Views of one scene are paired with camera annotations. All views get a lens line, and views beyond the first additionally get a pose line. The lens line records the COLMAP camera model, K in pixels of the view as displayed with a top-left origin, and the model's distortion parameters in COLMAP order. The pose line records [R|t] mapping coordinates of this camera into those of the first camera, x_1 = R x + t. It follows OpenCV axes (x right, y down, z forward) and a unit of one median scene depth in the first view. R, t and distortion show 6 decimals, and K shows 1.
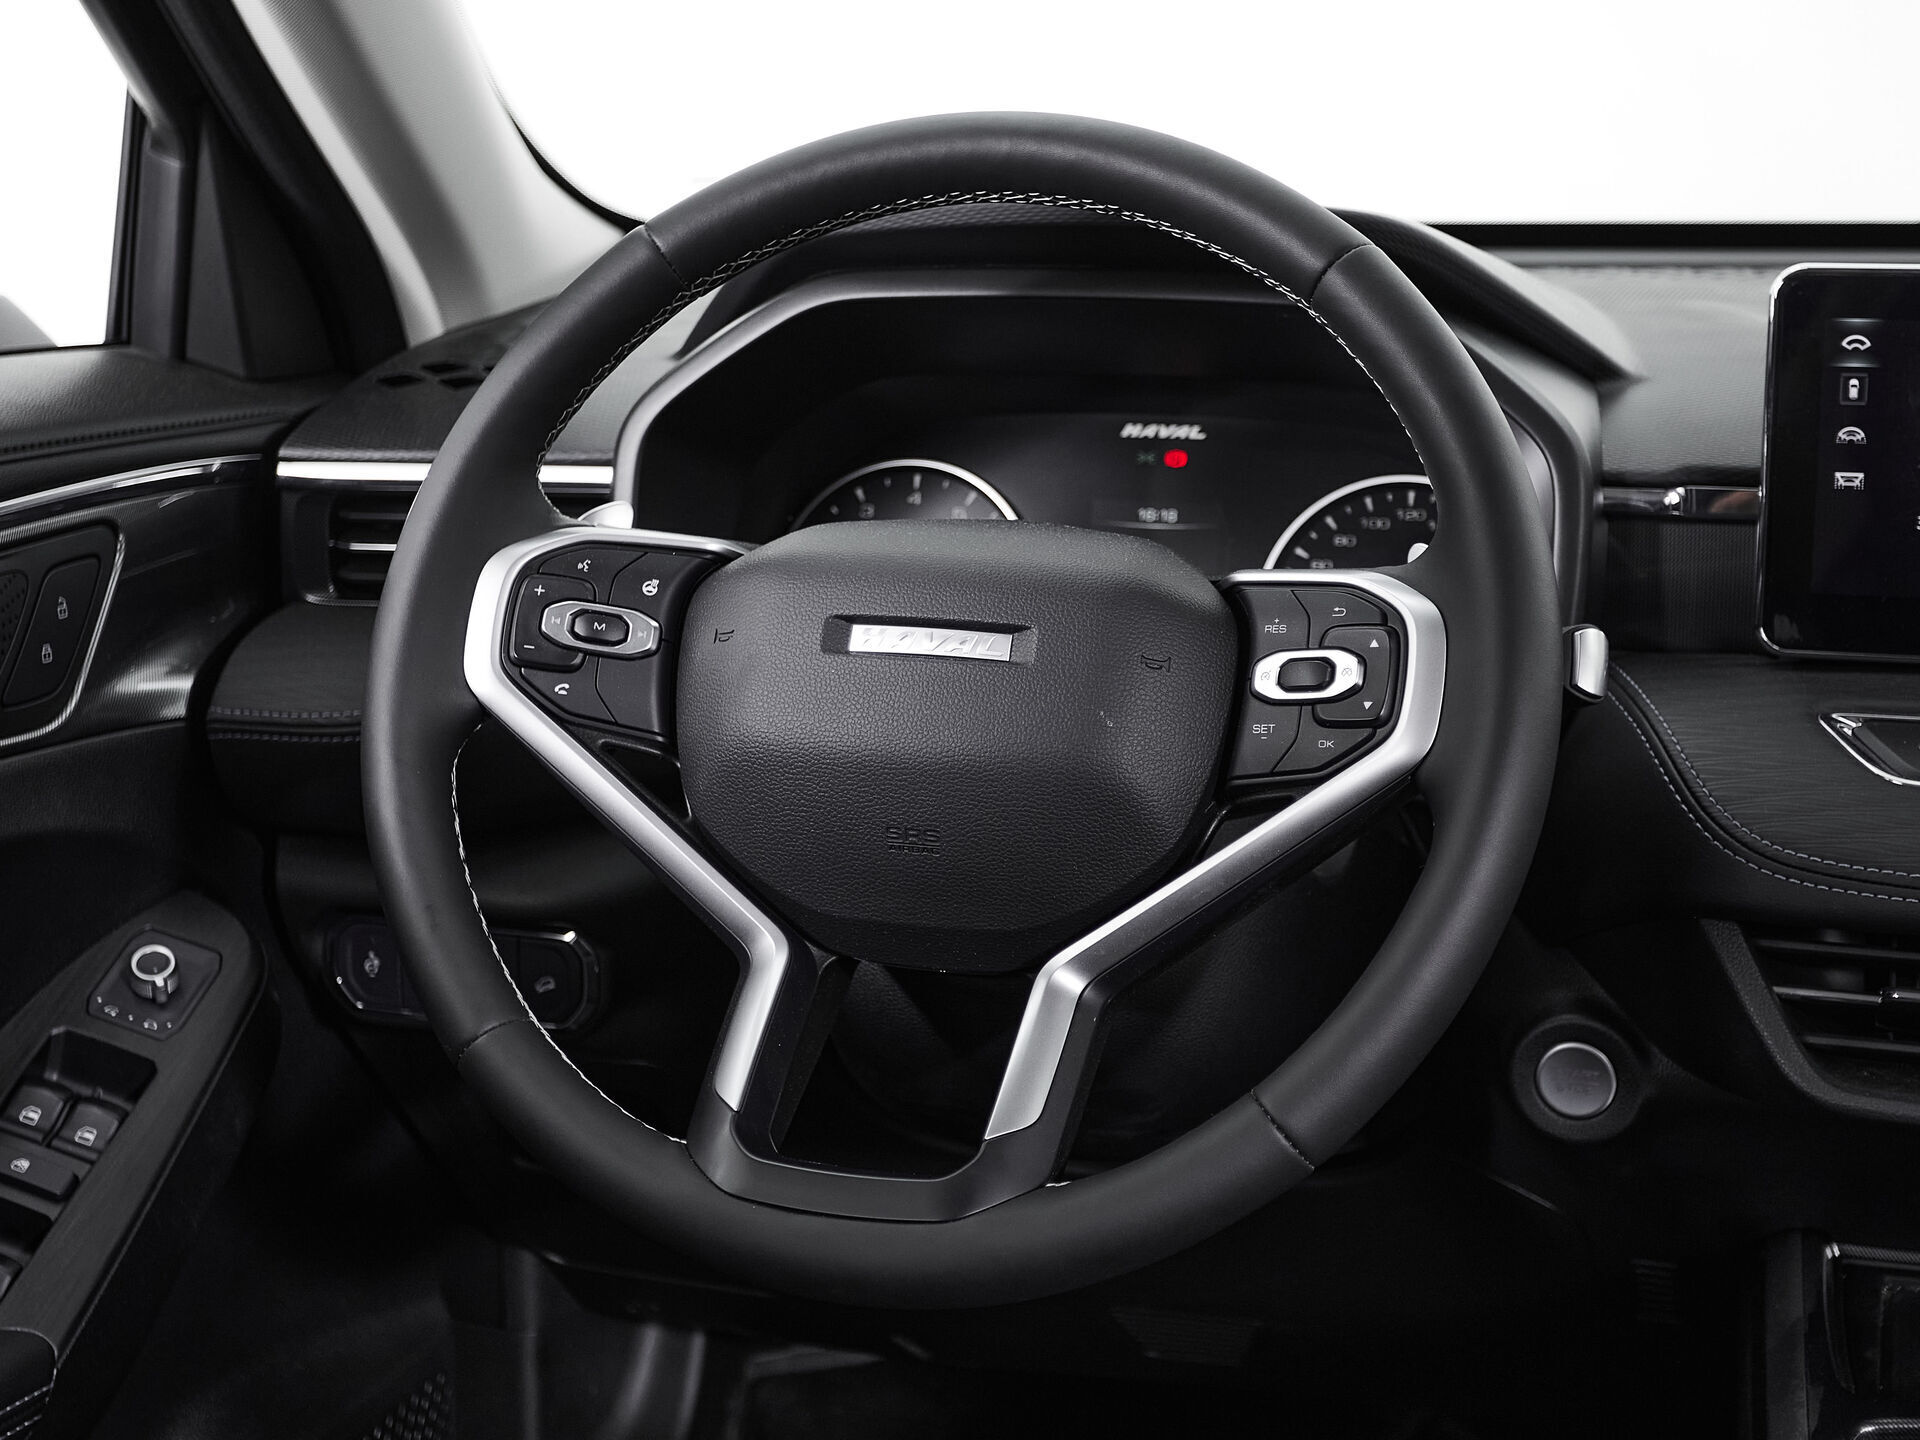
lens RADIAL K [[3073.2, 0, 951.1], [0, 3073.2, 675.2], [0, 0, 1]] dist [0.023359, 0.002632]
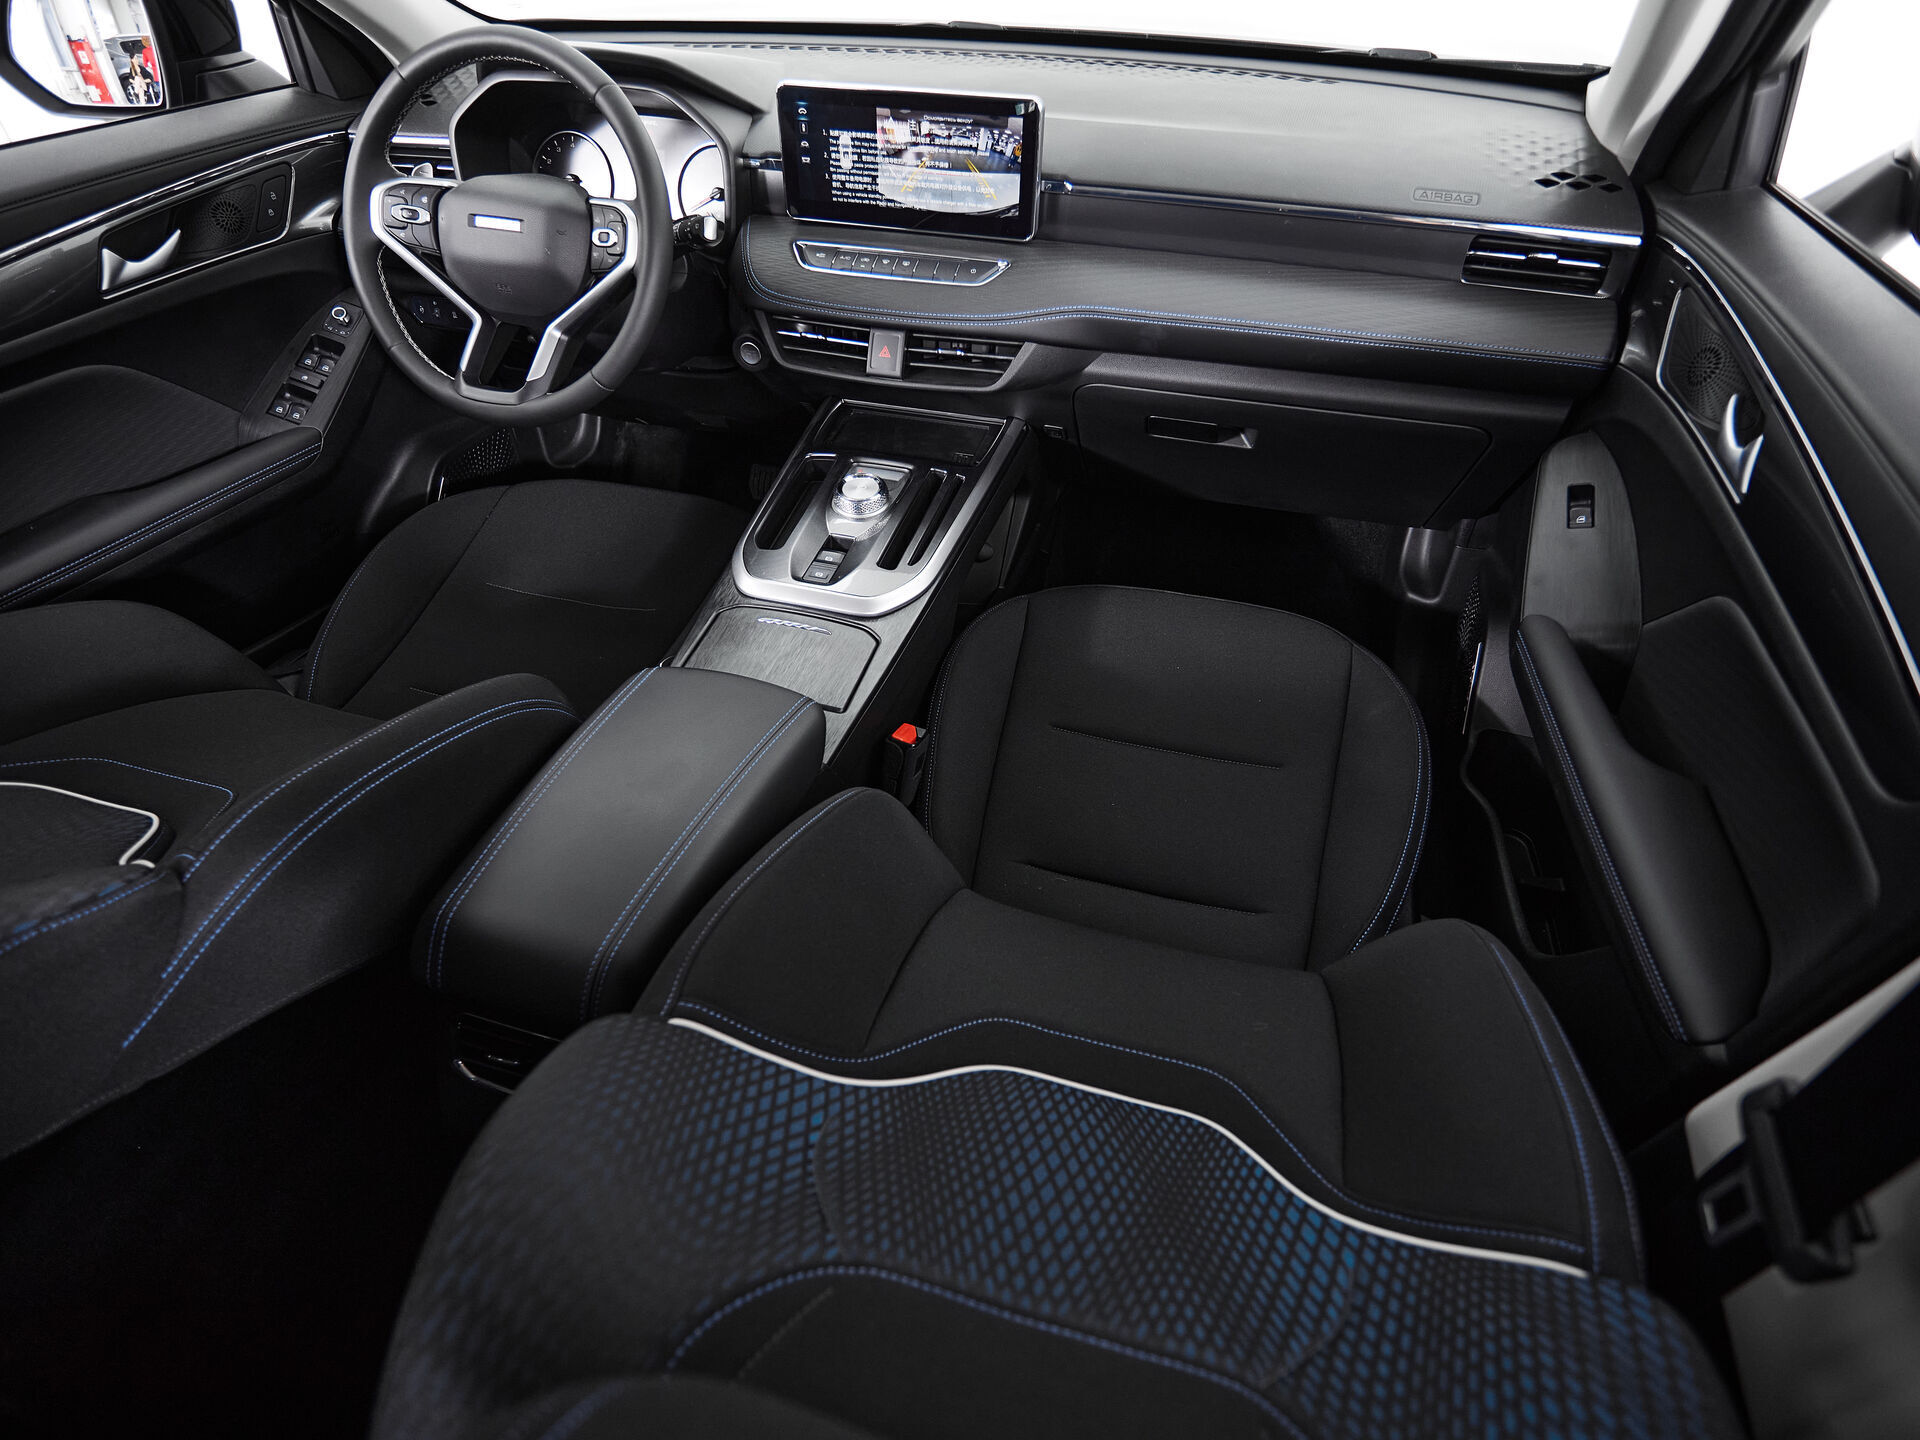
lens RADIAL K [[1031.9, 0, 960.0], [0, 1031.9, 720.0], [0, 0, 1]] dist [0.000587, -0.000682]
pose [[0.999917, -0.001555, 0.012784, 0.456138], [-0.005170, 0.860717, 0.509057, -0.114165], [-0.011795, -0.509081, 0.860638, -0.227873]]
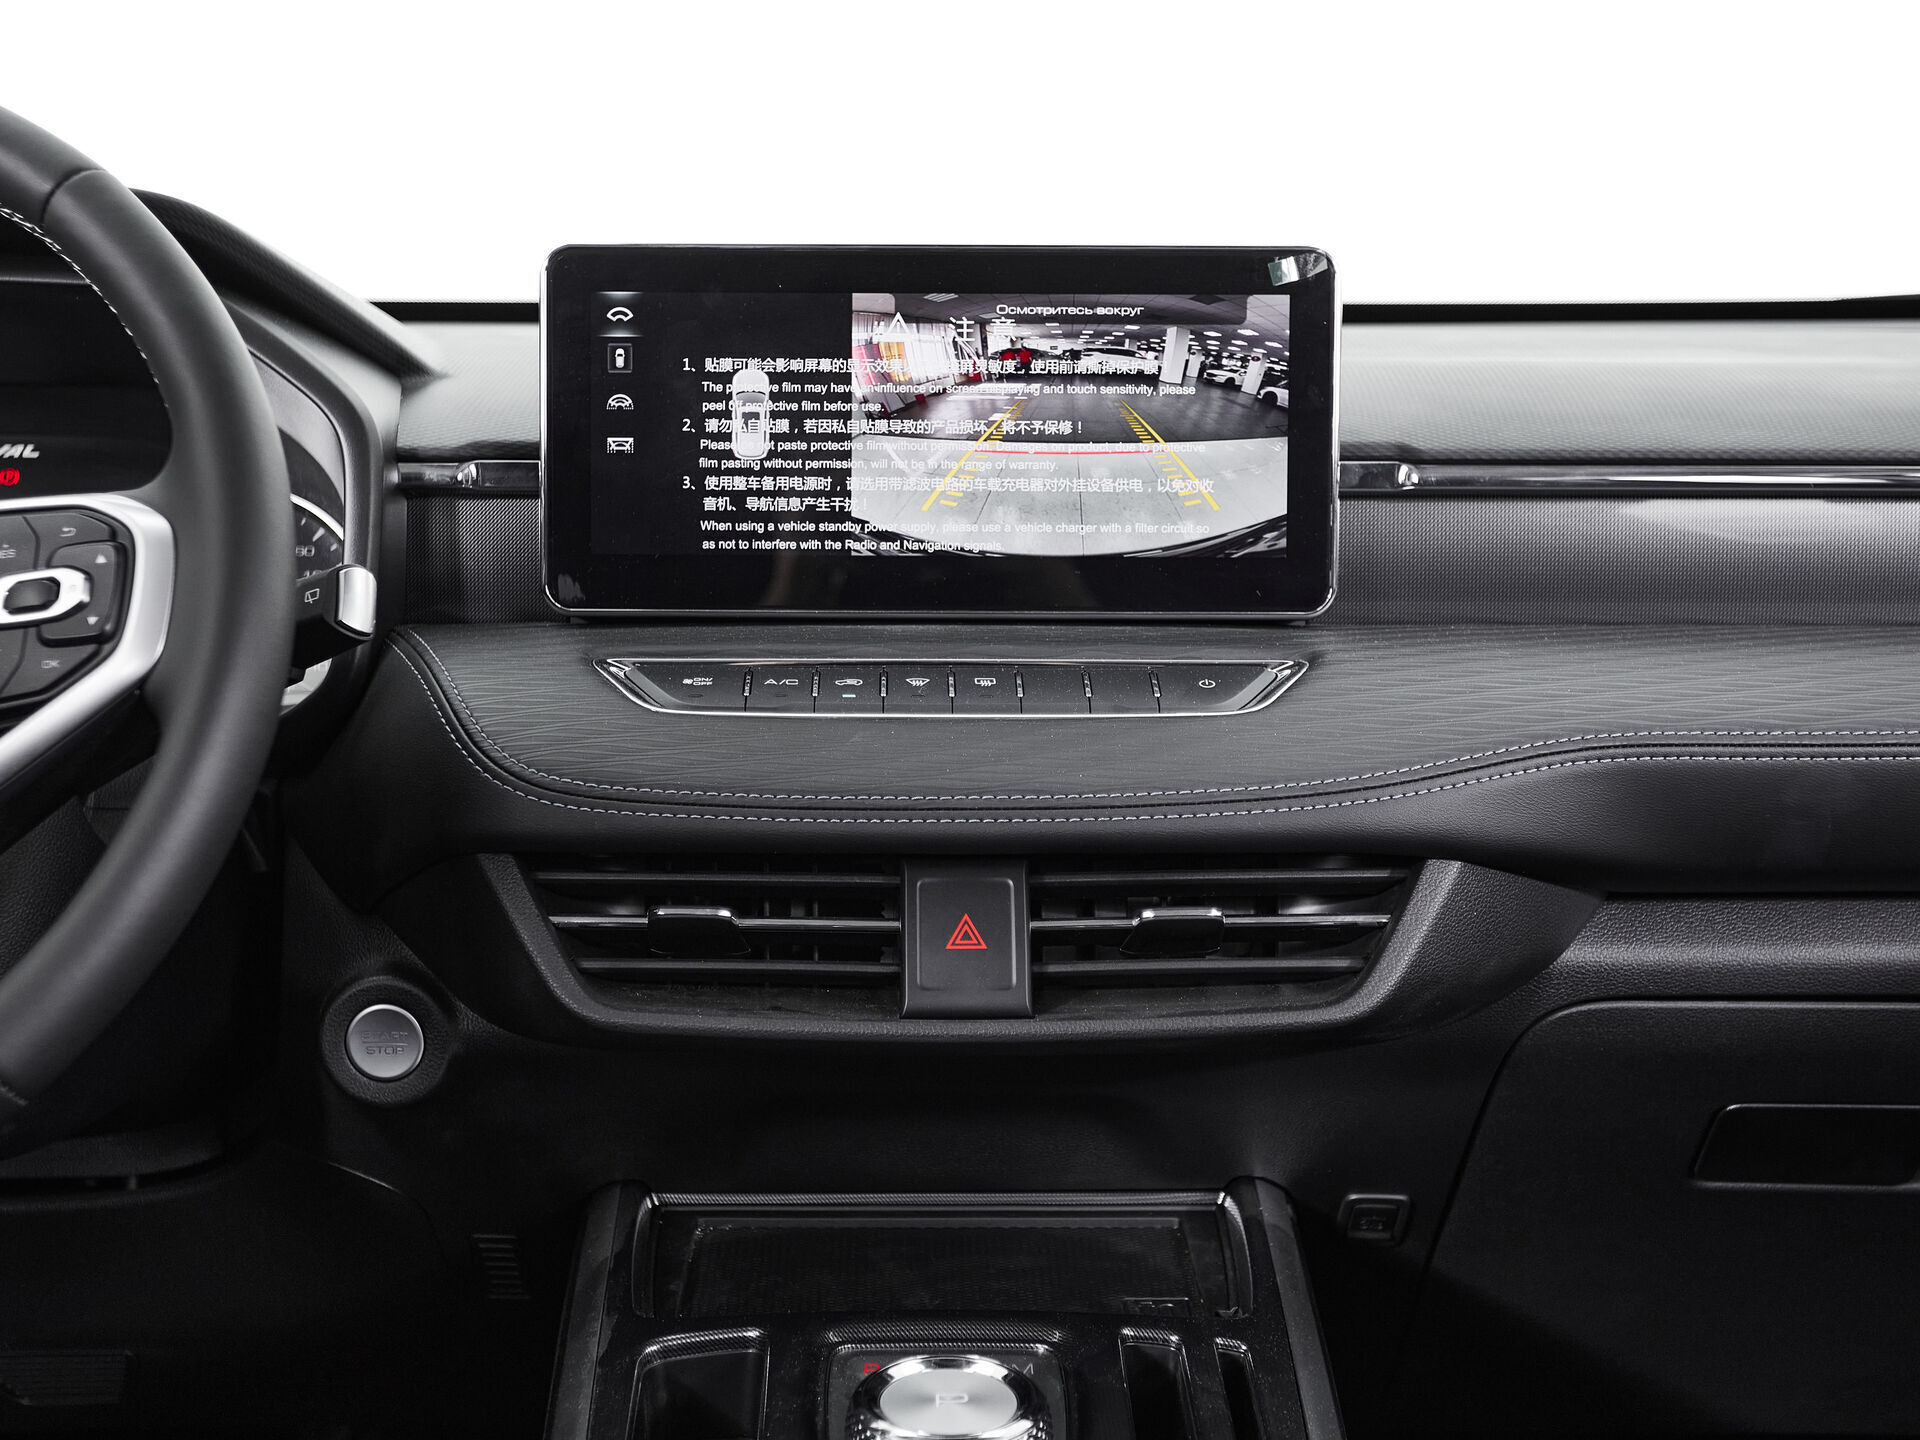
lens RADIAL K [[2535.1, 0, 879.5], [0, 2535.1, 654.8], [0, 0, 1]] dist [0.007191, 0.080854]
pose [[0.957378, -0.019185, 0.288201, 0.130506], [0.047283, 0.994741, -0.090852, 0.095507], [-0.284942, 0.100607, 0.953250, 0.160954]]
